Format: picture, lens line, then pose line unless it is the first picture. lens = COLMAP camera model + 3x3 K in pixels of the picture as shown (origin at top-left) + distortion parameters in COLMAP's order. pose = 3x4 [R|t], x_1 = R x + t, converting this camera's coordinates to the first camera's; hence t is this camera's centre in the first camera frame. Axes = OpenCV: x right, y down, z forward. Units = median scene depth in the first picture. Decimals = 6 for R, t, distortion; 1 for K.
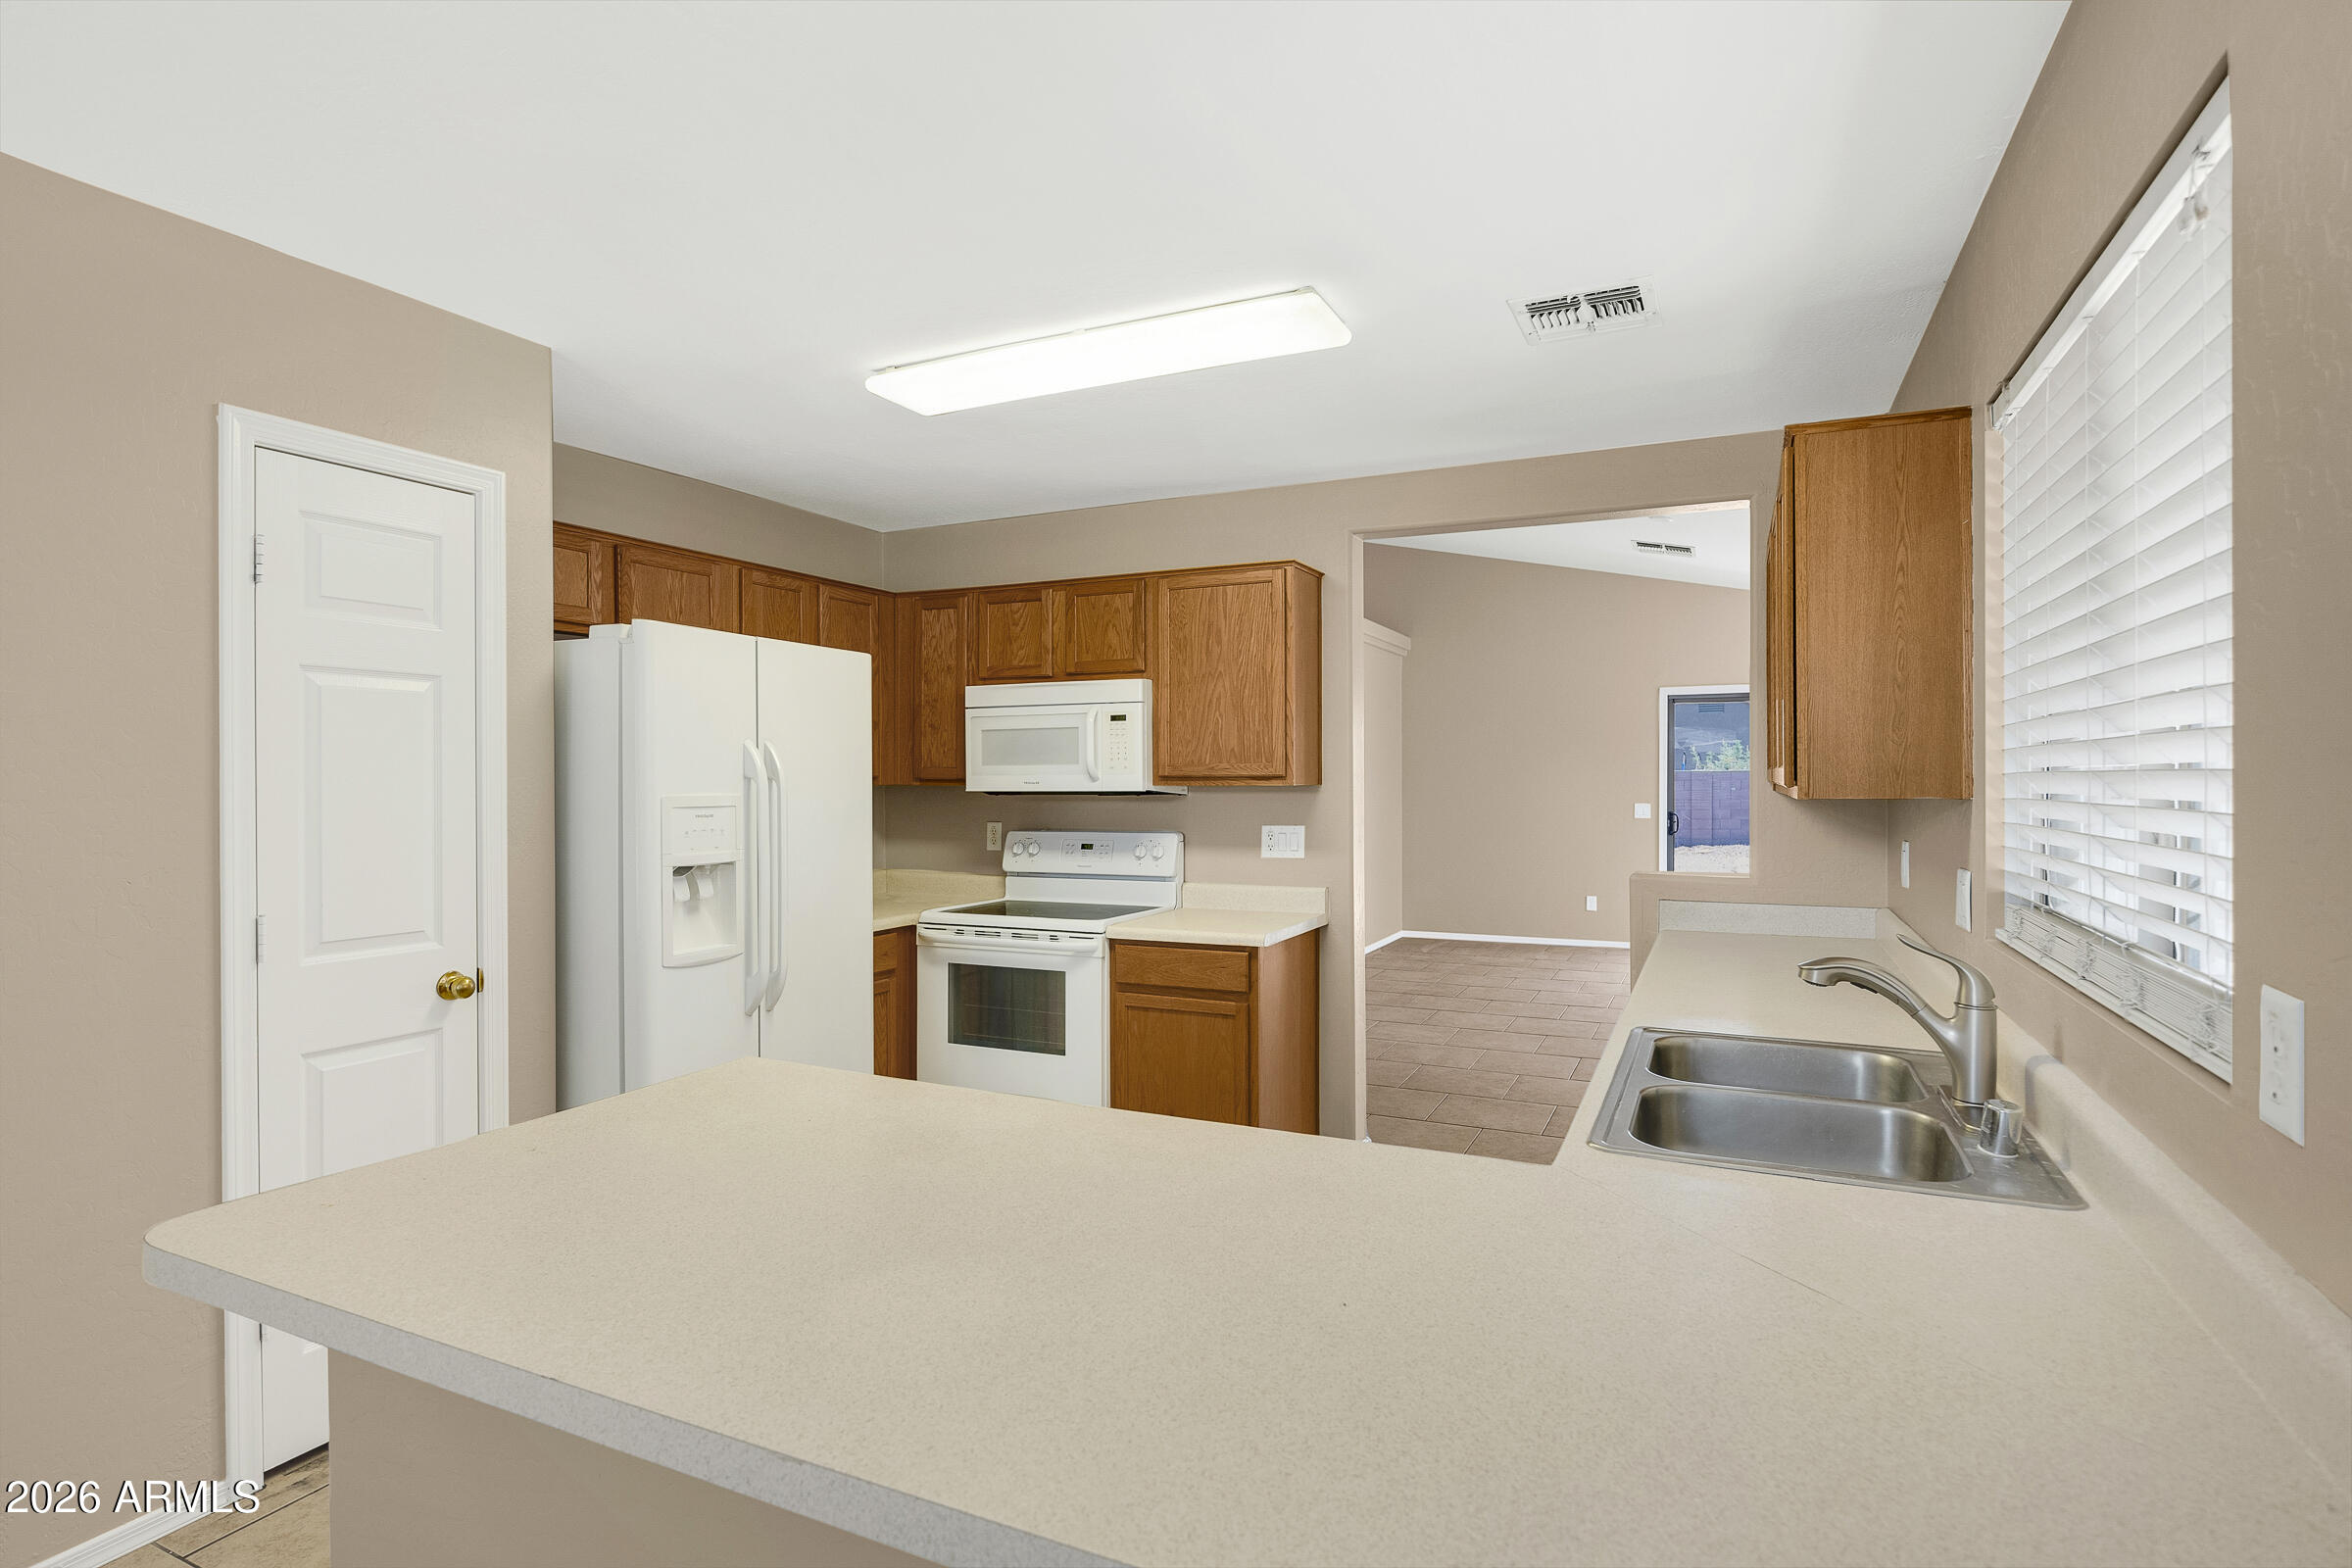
lens RADIAL K [[1181.9, 0, 1212.5], [0, 1181.9, 792.9], [0, 0, 1]] dist [-0.011826, 0.001031]
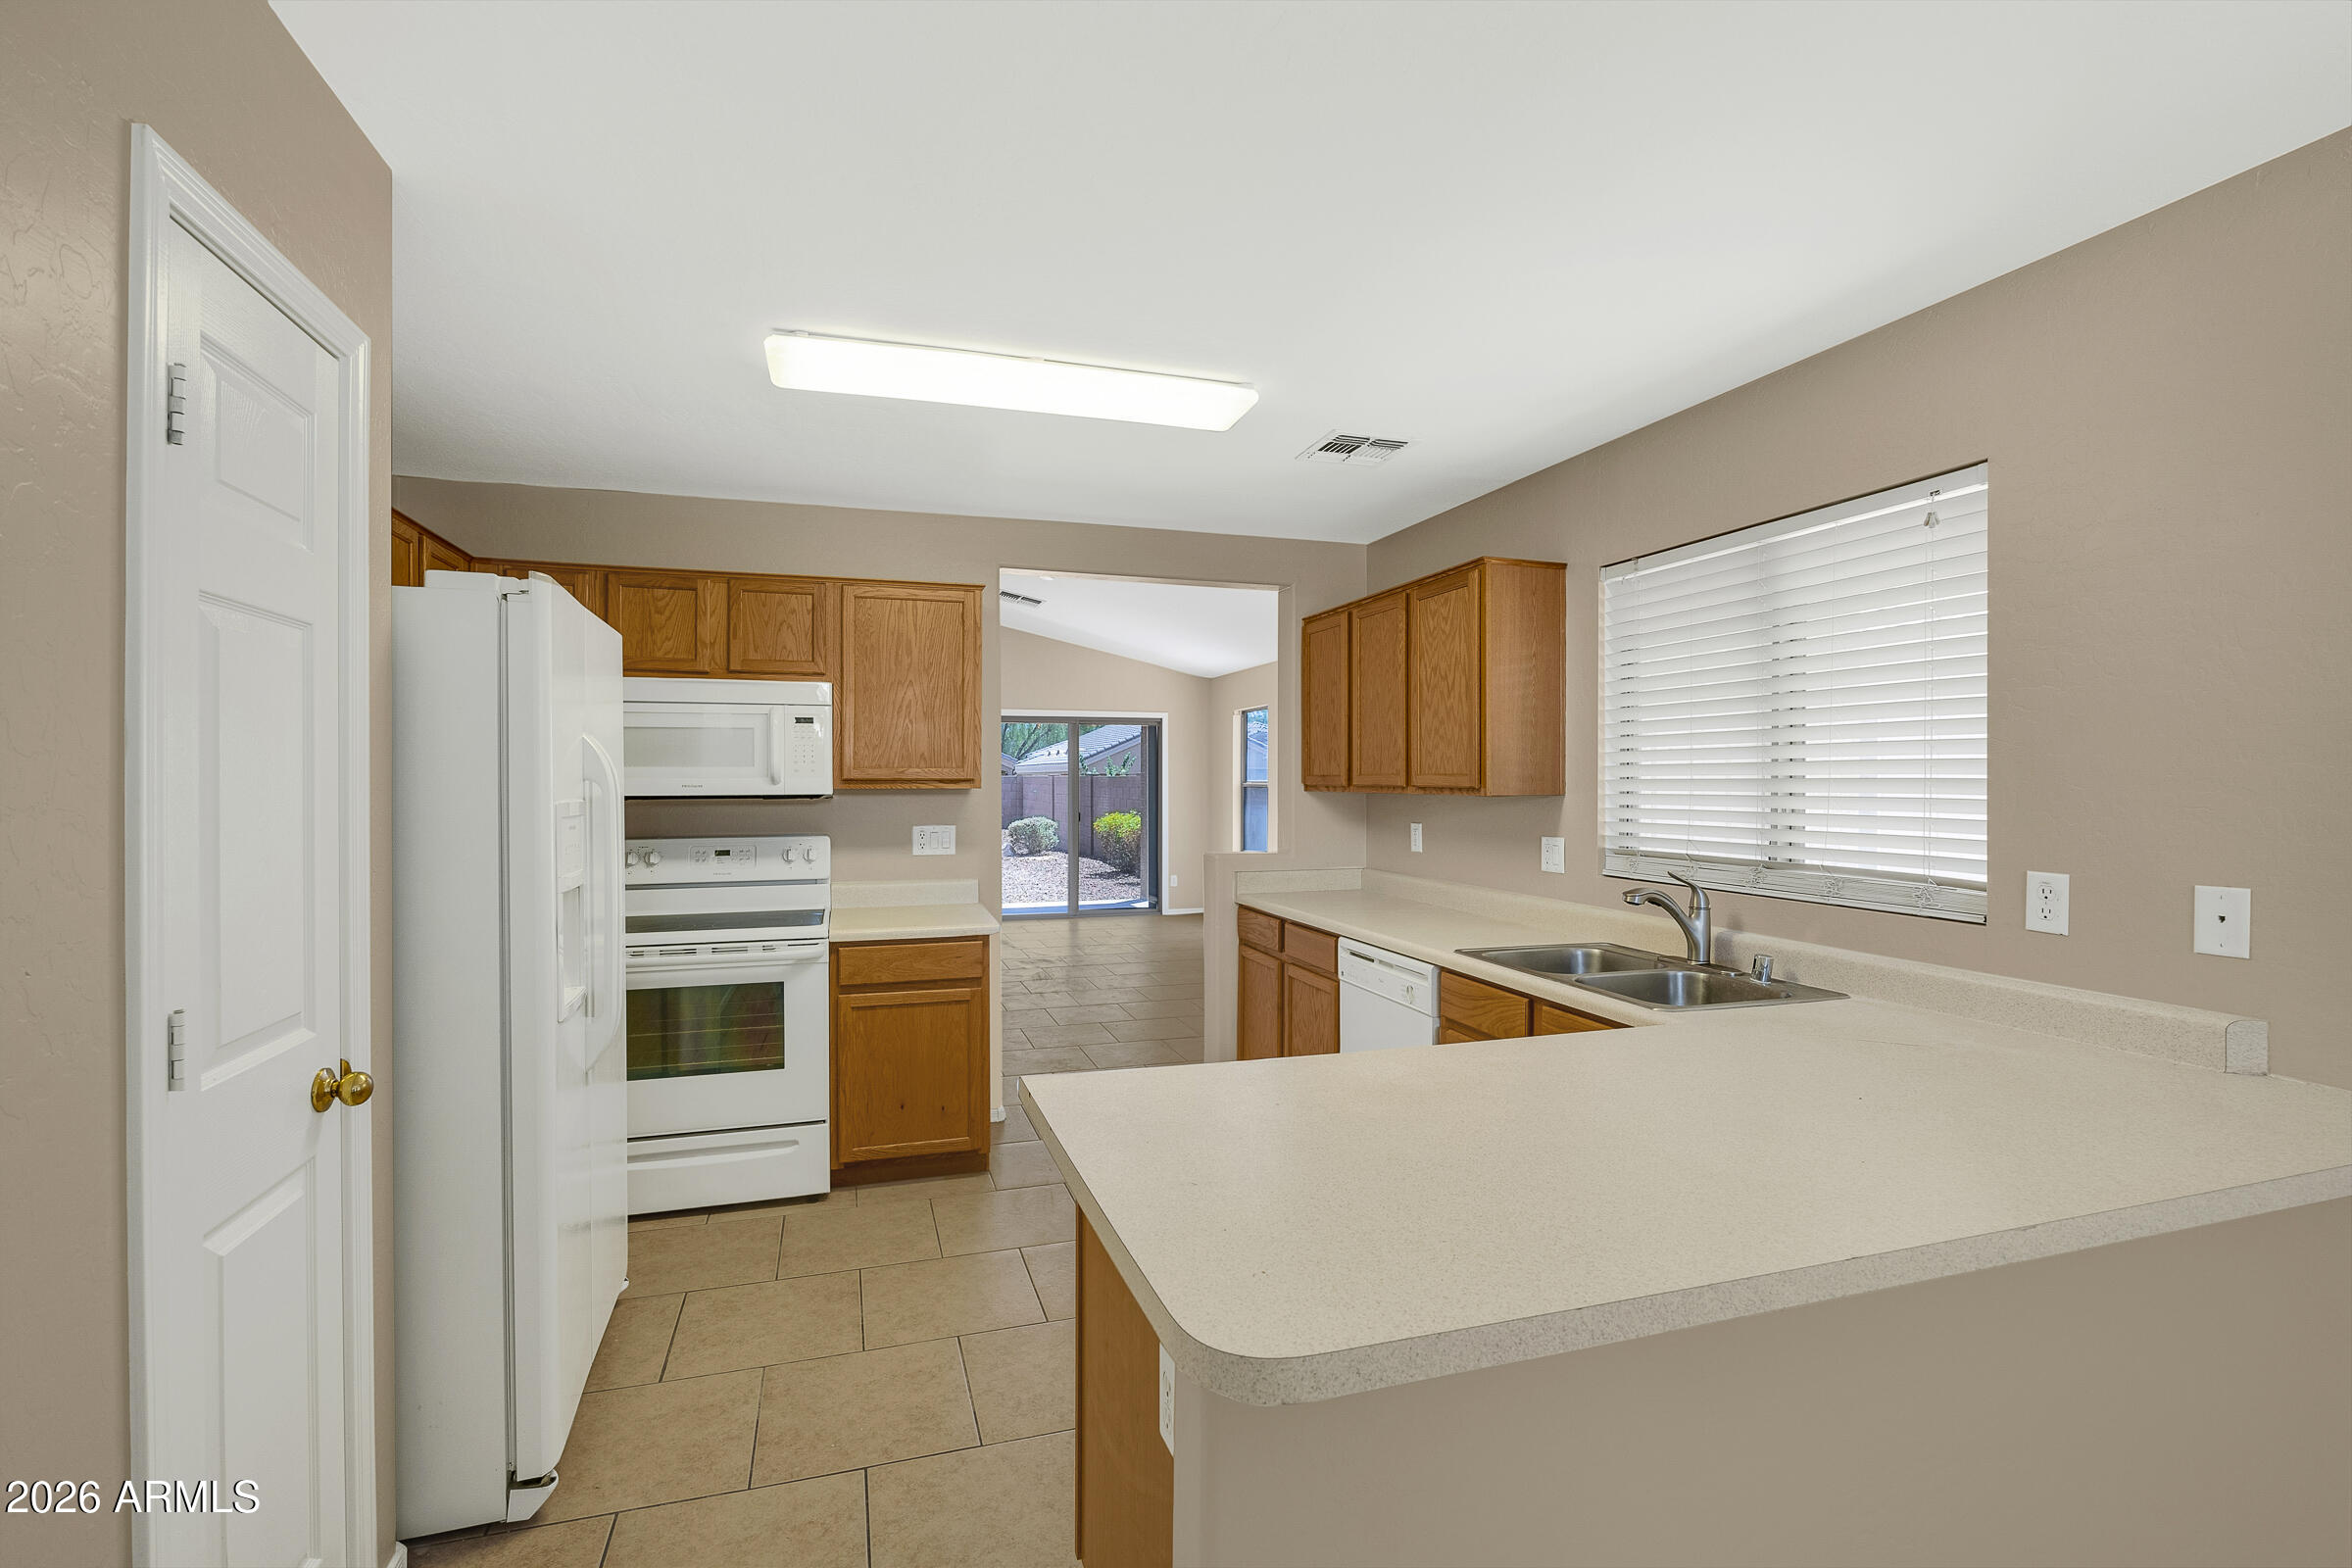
lens RADIAL K [[1035.8, 0, 1155.8], [0, 1035.8, 784.0], [0, 0, 1]] dist [-0.012506, 0.000885]
pose [[0.745919, 0.001091, 0.666035, -0.437800], [0.006606, 0.999937, -0.009036, -0.000138], [-0.666004, 0.011140, 0.745865, 0.159365]]
